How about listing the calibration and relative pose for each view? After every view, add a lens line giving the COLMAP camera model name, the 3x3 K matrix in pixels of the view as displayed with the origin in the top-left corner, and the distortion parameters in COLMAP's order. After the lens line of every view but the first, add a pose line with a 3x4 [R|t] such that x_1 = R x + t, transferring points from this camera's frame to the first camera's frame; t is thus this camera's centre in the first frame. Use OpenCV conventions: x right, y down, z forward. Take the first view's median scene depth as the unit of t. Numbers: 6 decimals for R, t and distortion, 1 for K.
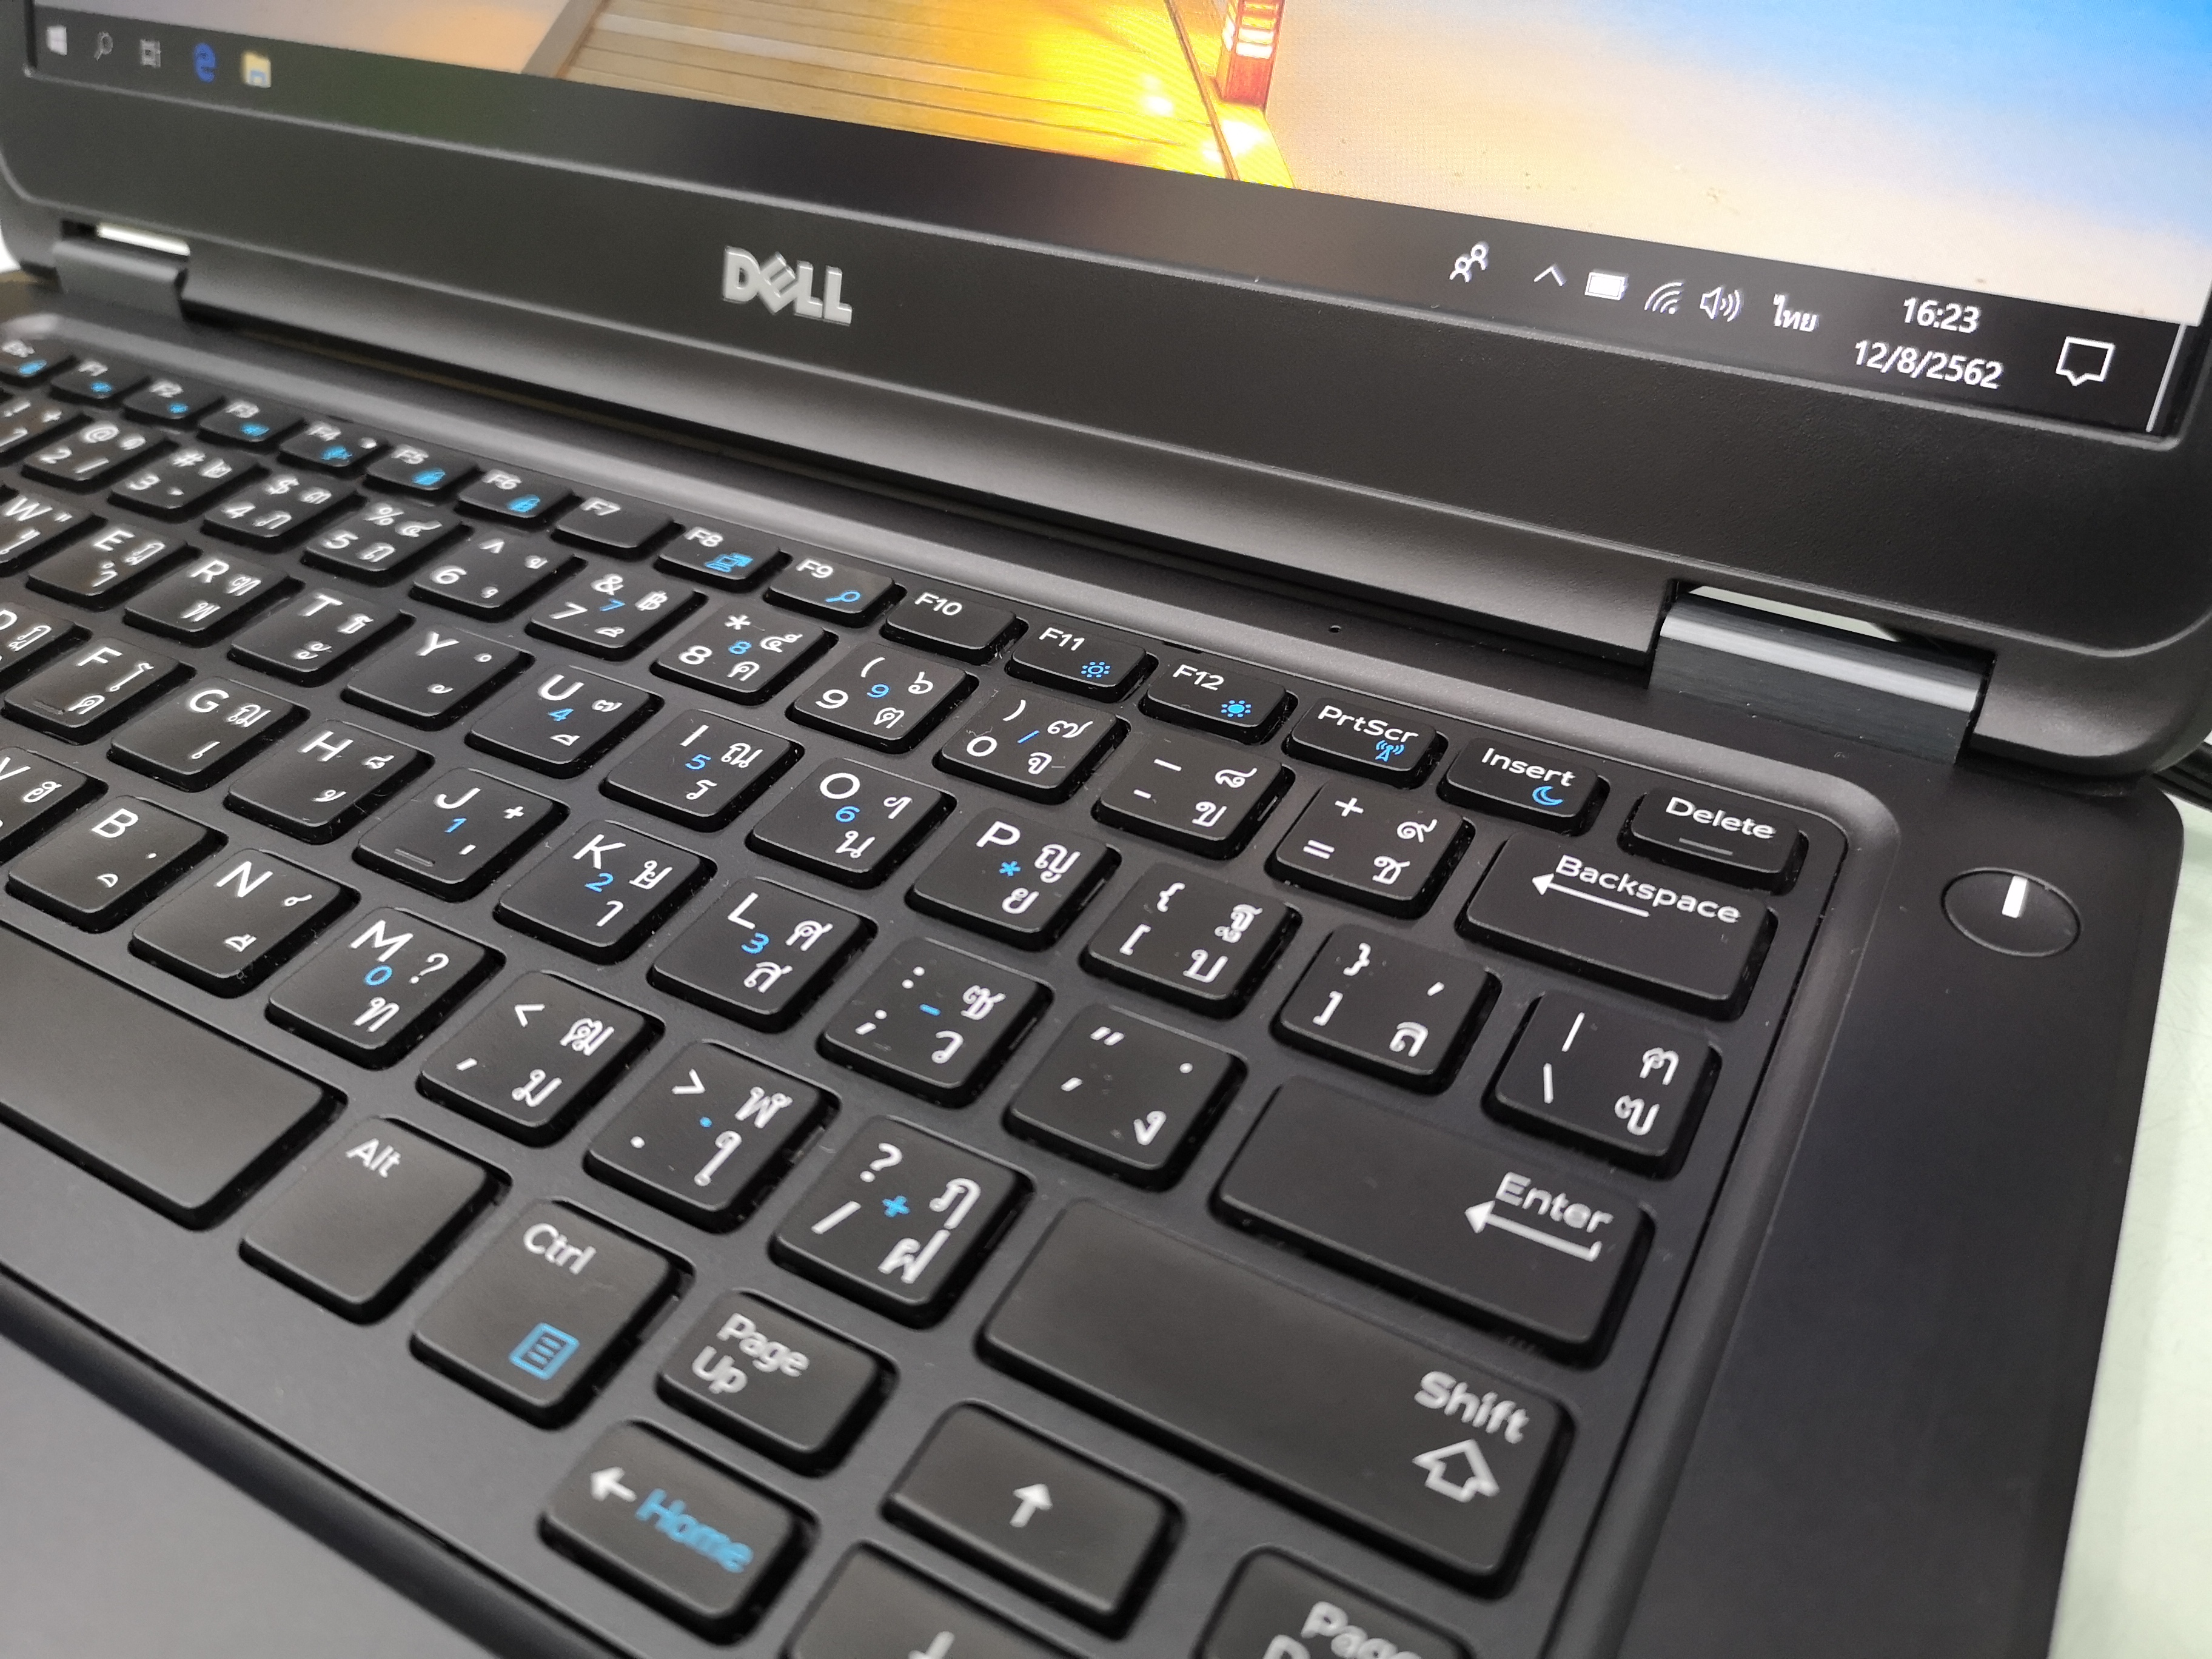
lens RADIAL K [[1796.0, 0, 1137.8], [0, 1796.0, 824.3], [0, 0, 1]] dist [0.002355, -0.038399]
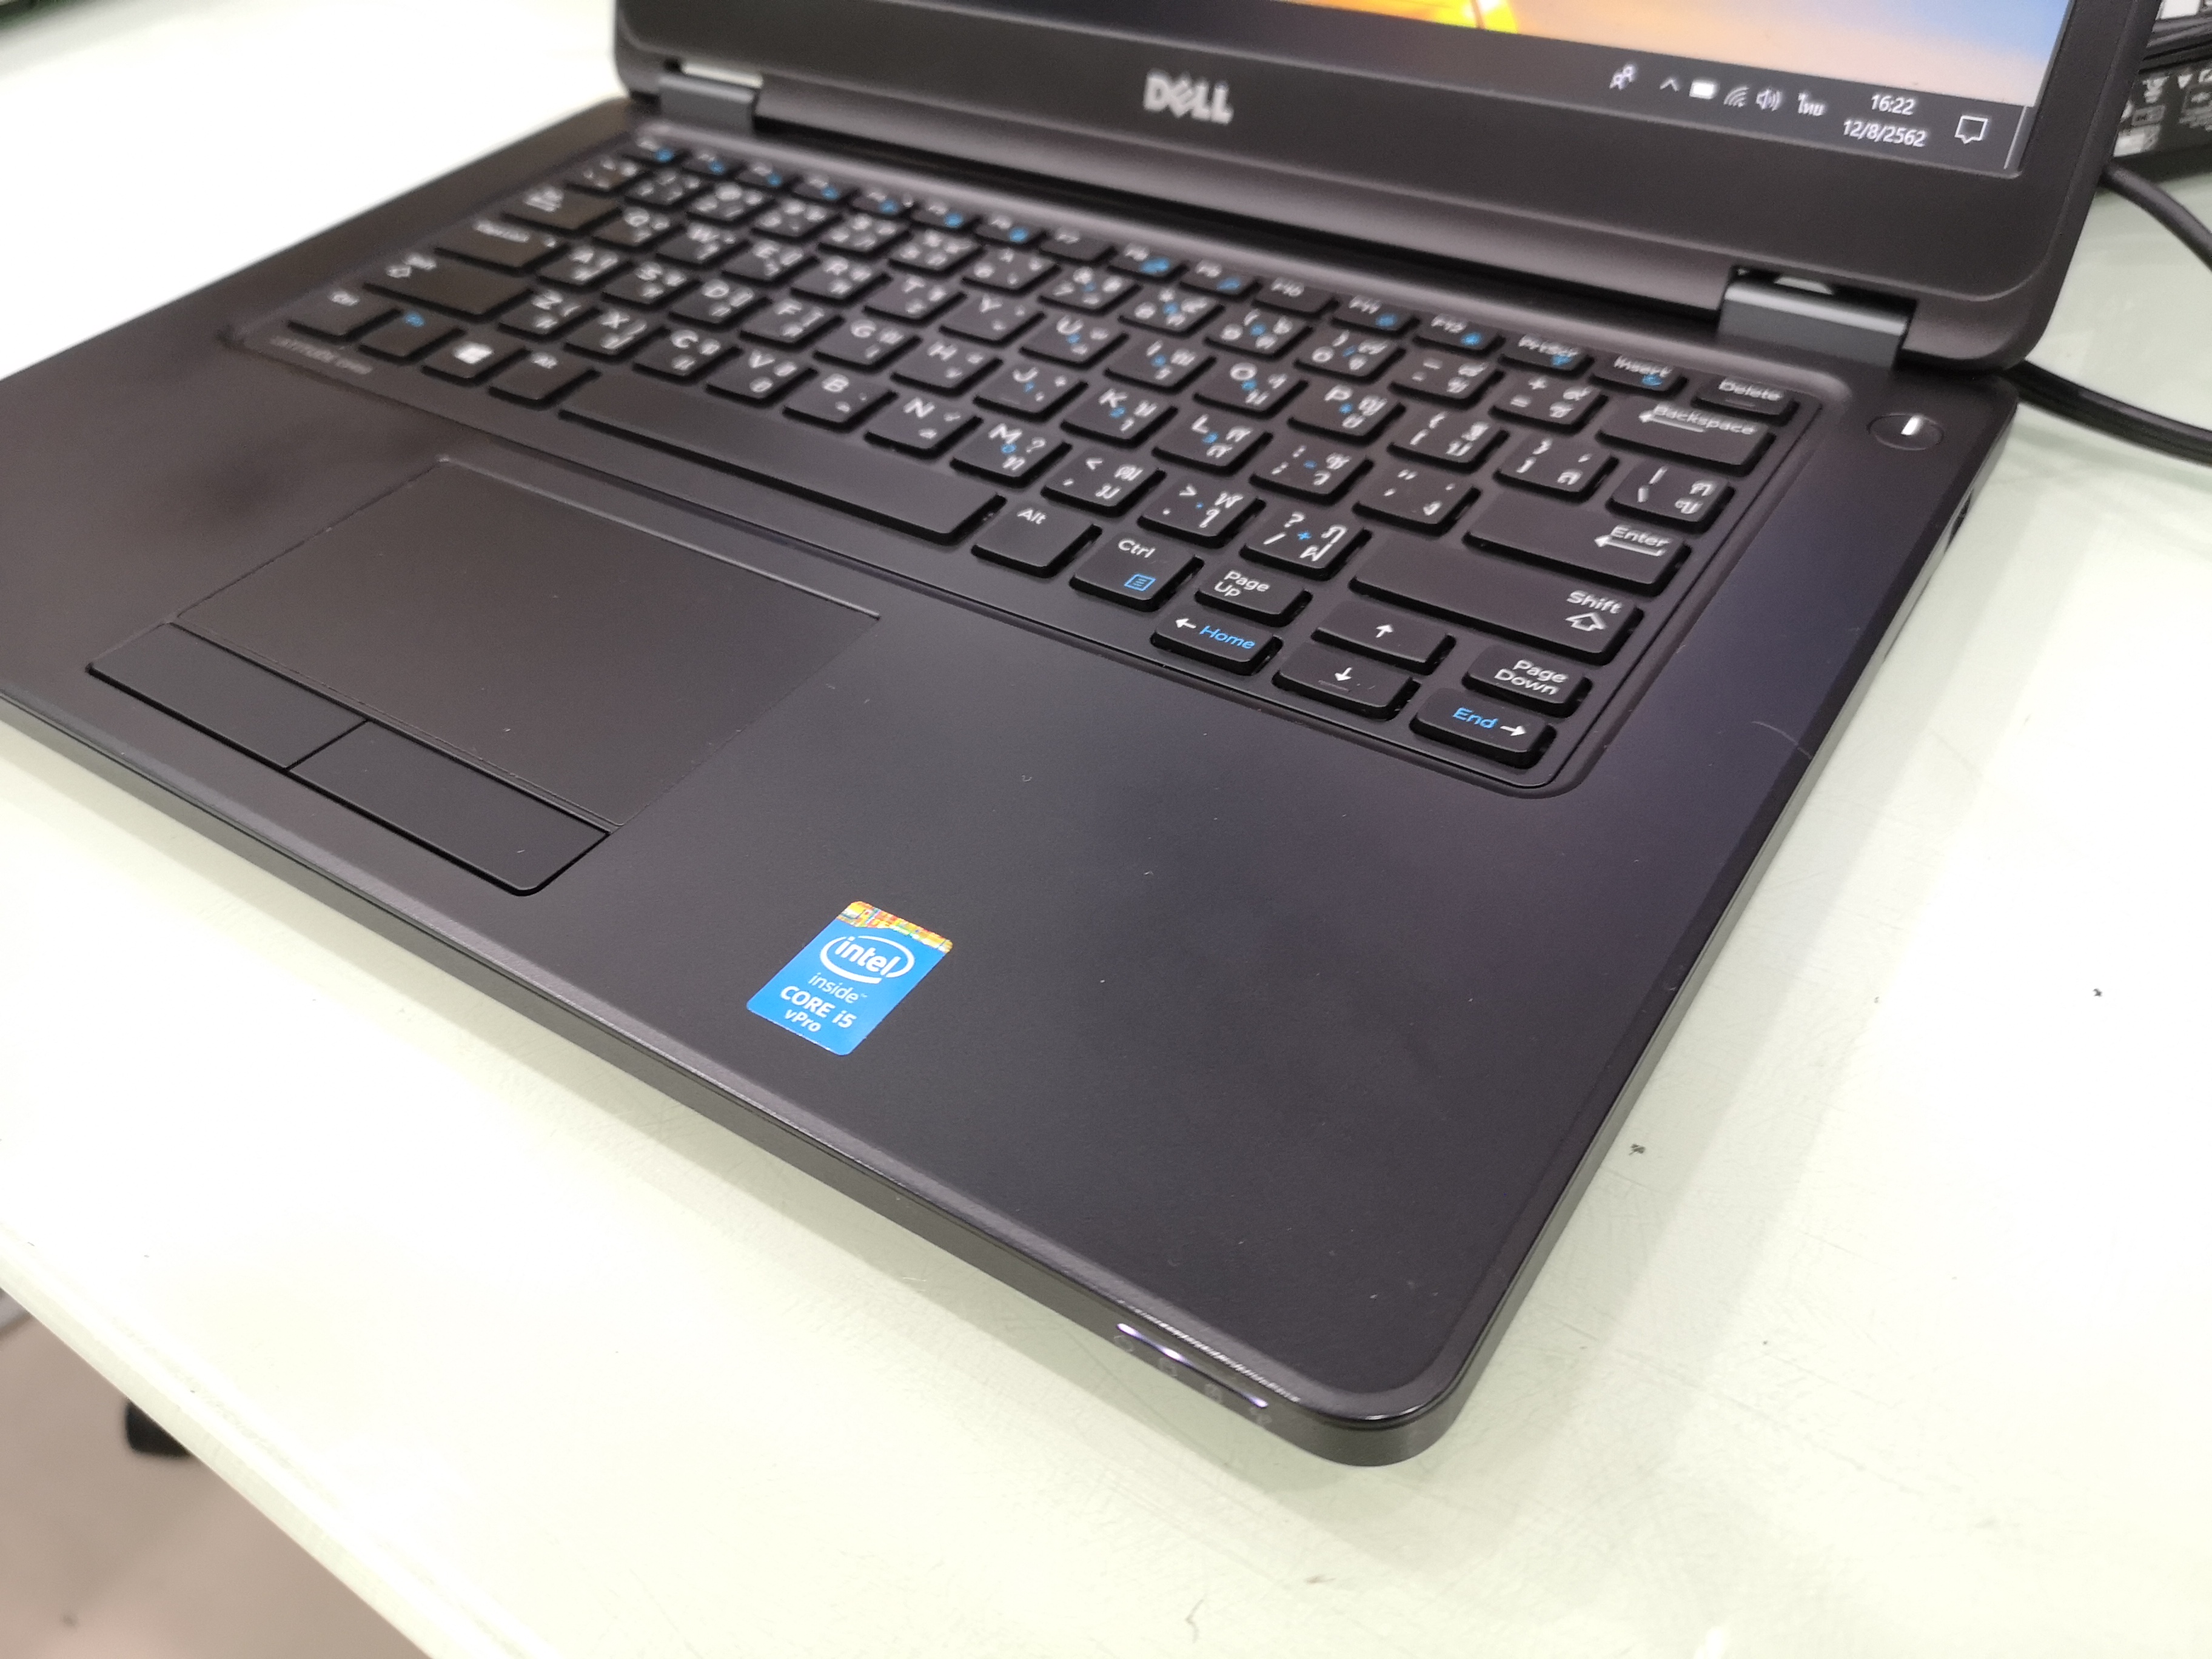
lens RADIAL K [[1796.0, 0, 1114.7], [0, 1796.0, 832.9], [0, 0, 1]] dist [0.002355, -0.038399]
pose [[0.995859, 0.043949, -0.079587, -0.131328], [-0.040446, 0.998163, 0.045105, 0.353509], [0.081424, -0.041699, 0.995807, -0.778626]]
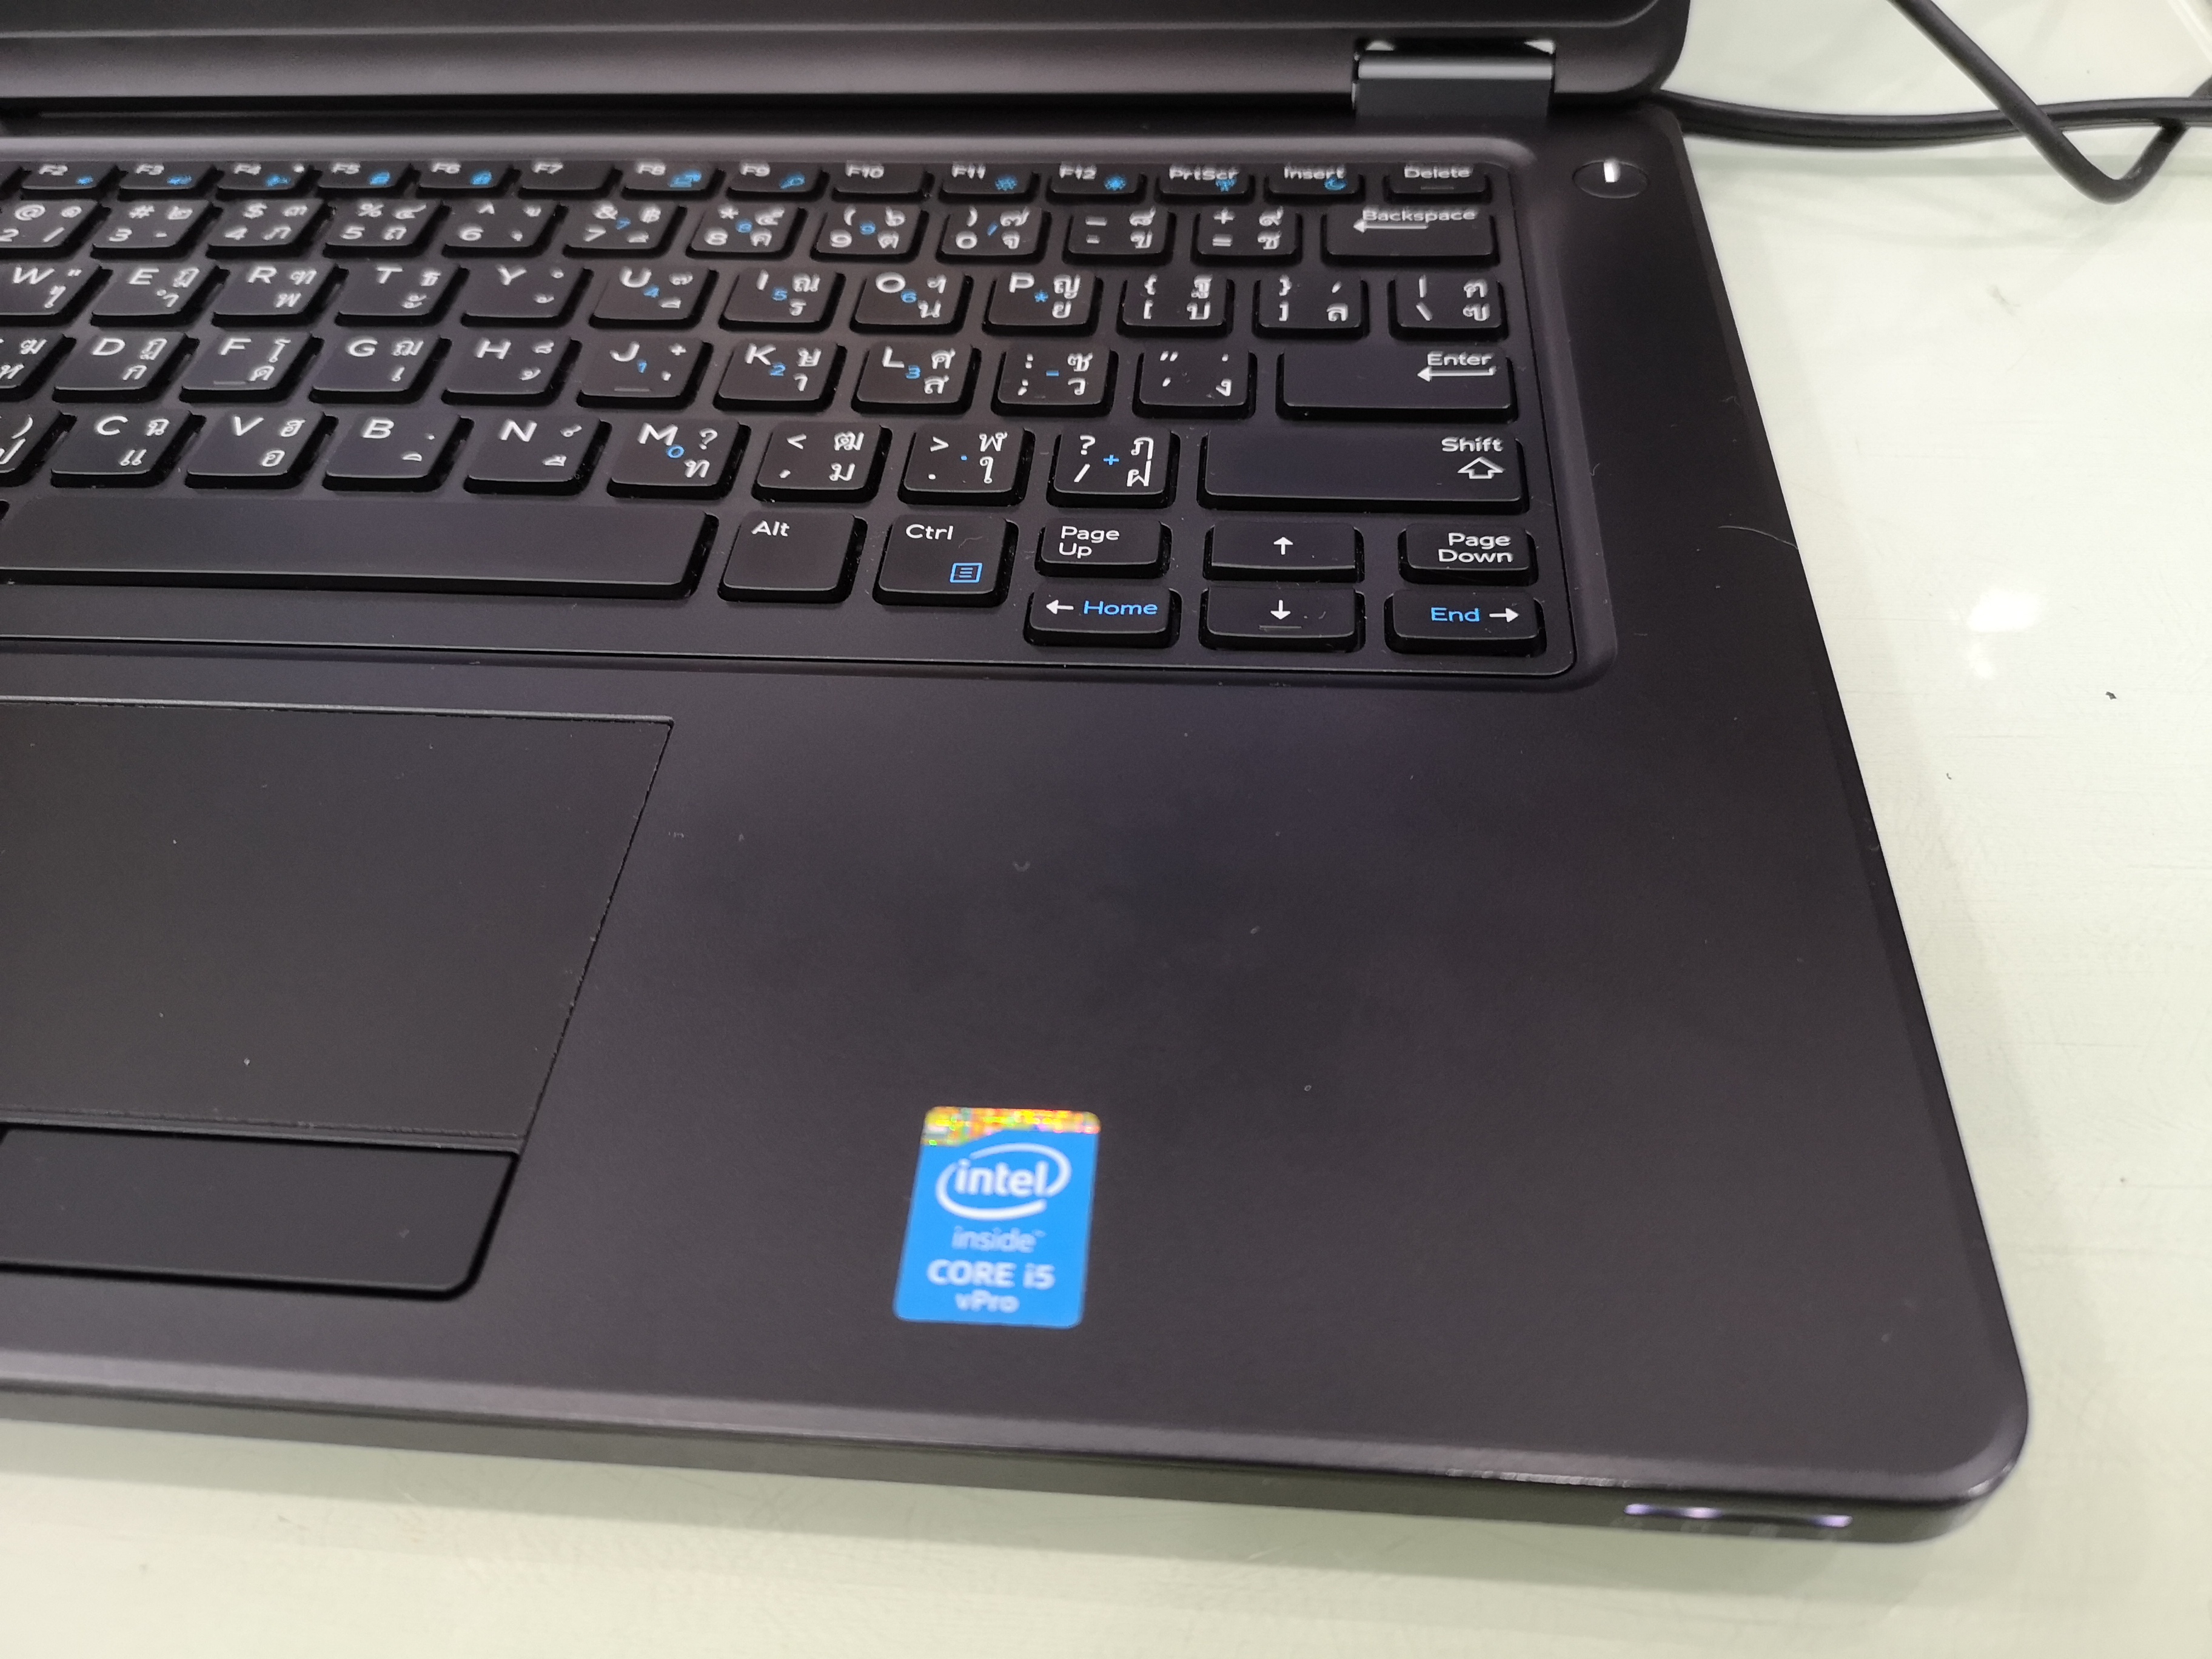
lens RADIAL K [[1796.0, 0, 1131.6], [0, 1796.0, 796.4], [0, 0, 1]] dist [0.002355, -0.038399]
pose [[0.910100, -0.296085, 0.289917, -0.528371], [0.260296, 0.952843, 0.156000, 0.195886], [-0.322434, -0.066511, 0.944252, -0.449246]]
